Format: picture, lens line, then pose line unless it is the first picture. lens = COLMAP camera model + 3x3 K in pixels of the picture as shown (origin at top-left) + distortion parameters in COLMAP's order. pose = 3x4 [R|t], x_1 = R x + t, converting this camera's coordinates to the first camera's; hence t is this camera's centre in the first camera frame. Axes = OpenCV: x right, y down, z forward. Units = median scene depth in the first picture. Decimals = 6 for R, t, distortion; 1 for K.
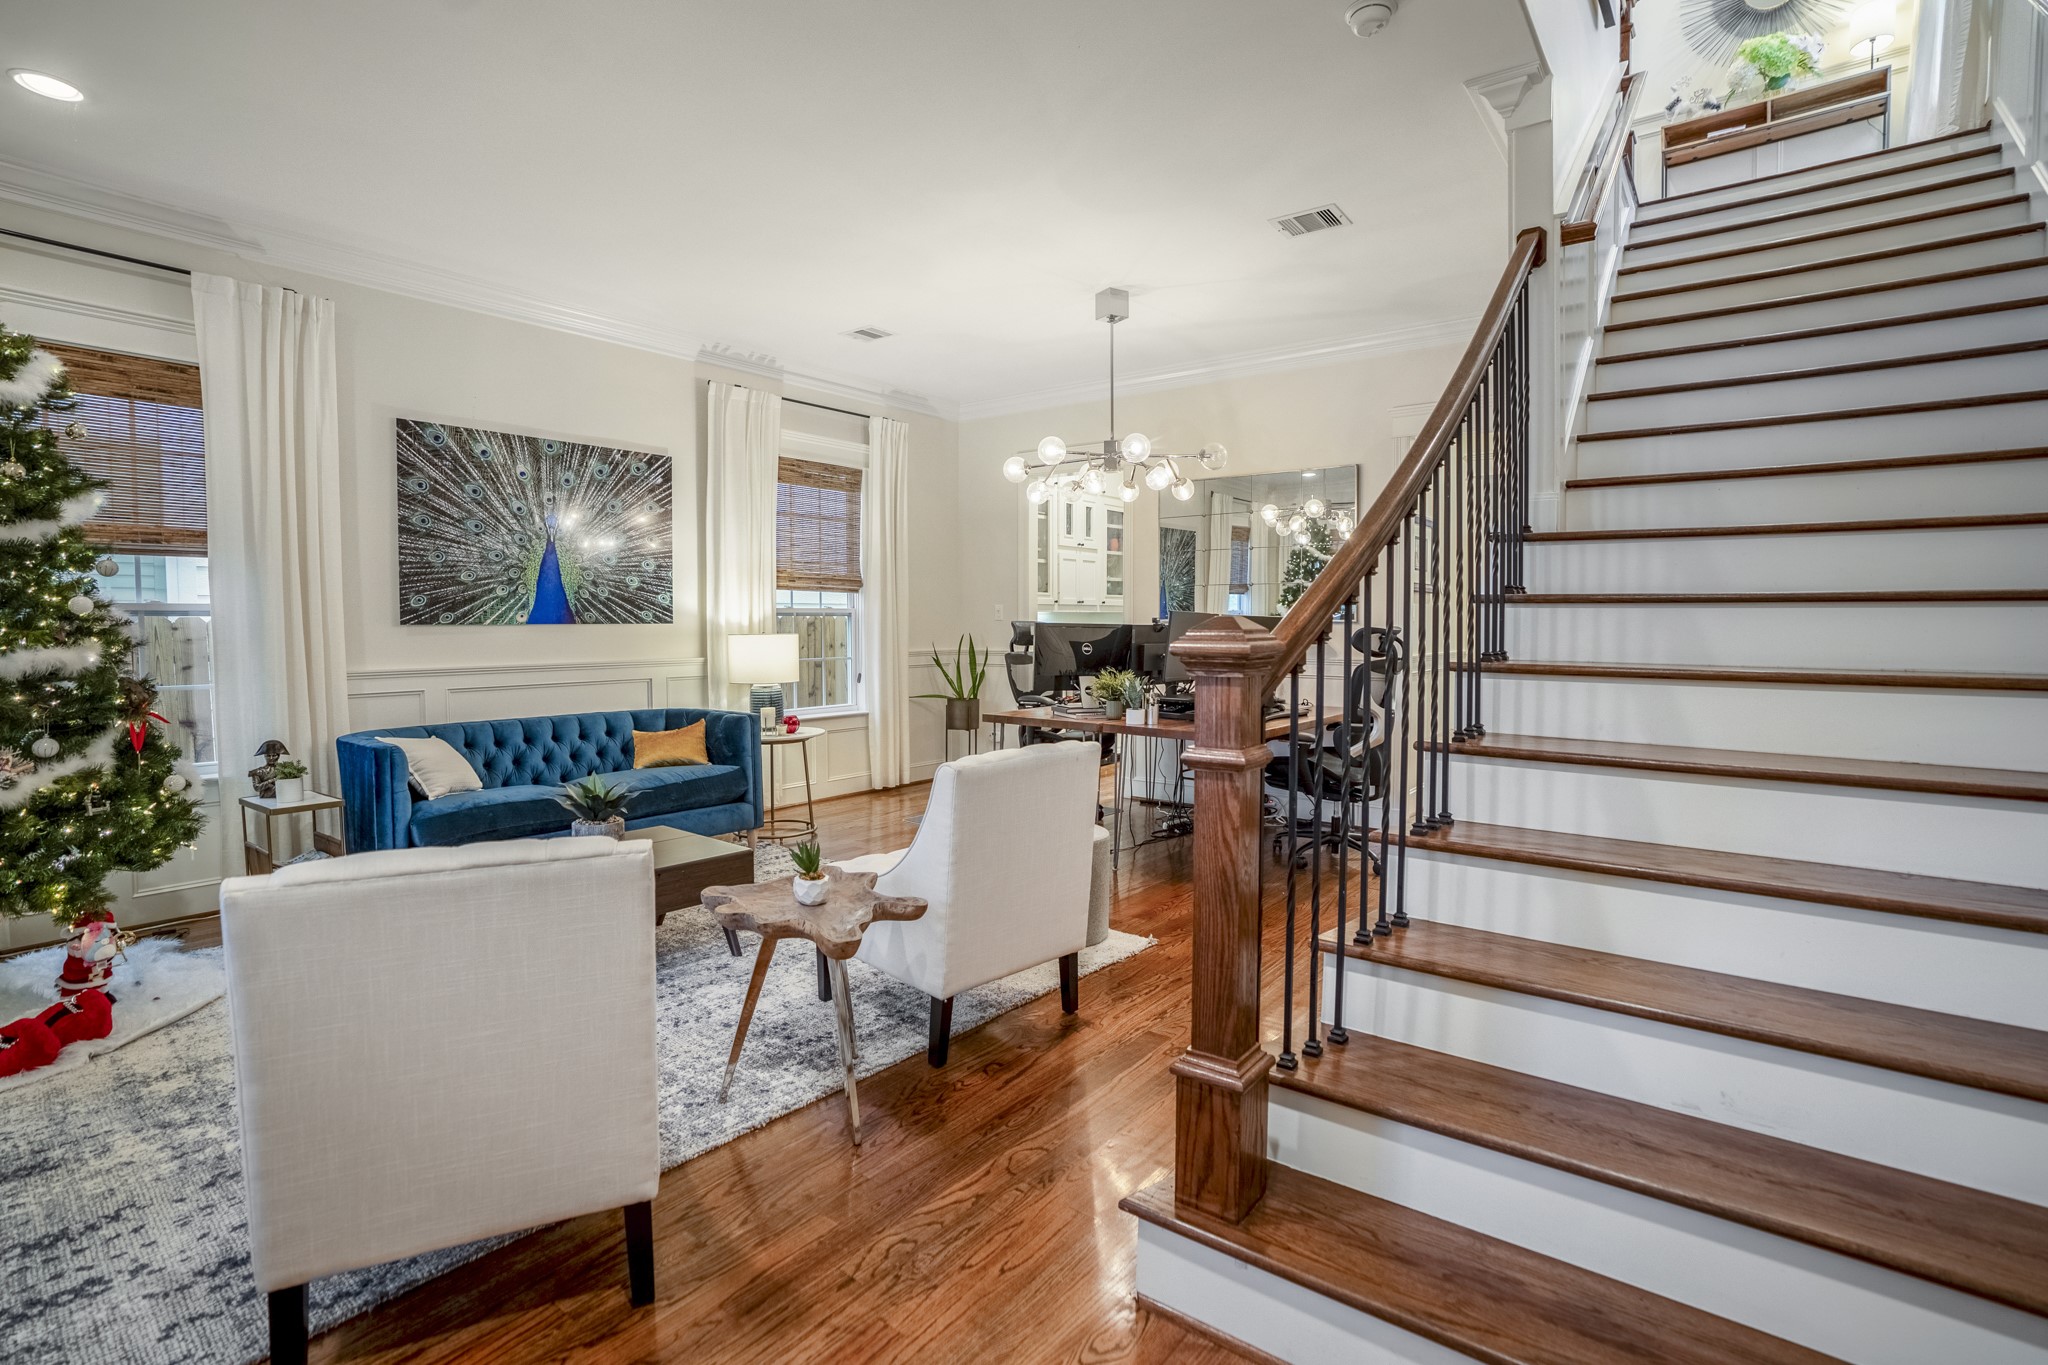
lens RADIAL K [[972.7, 0, 1021.7], [0, 972.7, 657.2], [0, 0, 1]] dist [-0.070164, 0.027993]
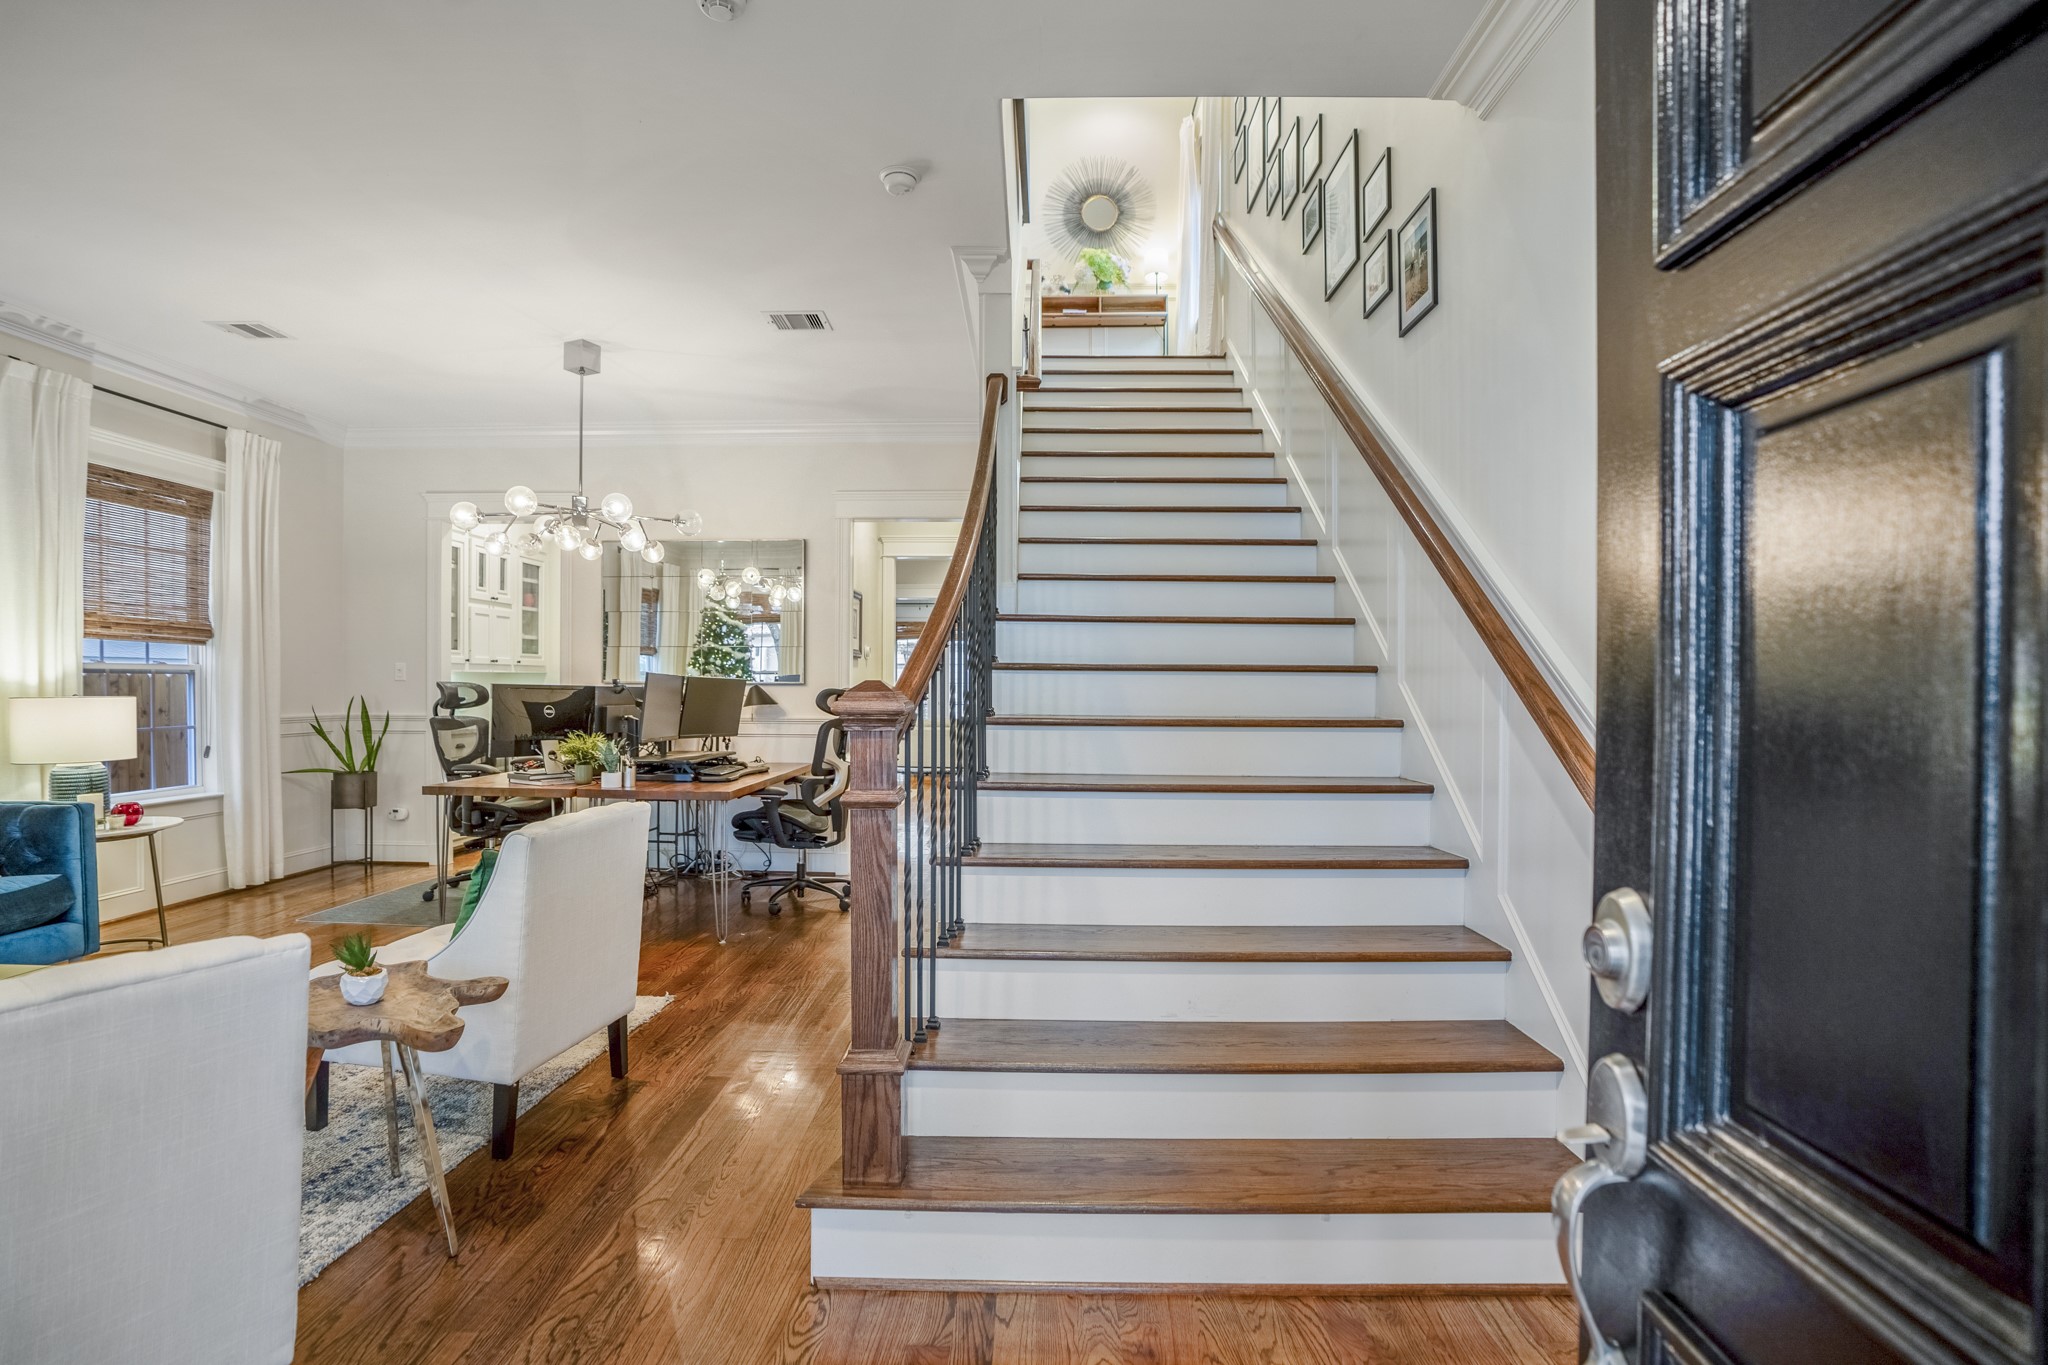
lens RADIAL K [[972.7, 0, 1025.5], [0, 972.7, 692.7], [0, 0, 1]] dist [-0.070090, 0.028800]
pose [[0.796707, -0.001086, 0.604365, -0.127288], [0.017367, 0.999627, -0.021097, 0.000982], [-0.604116, 0.027304, 0.796428, -0.025397]]
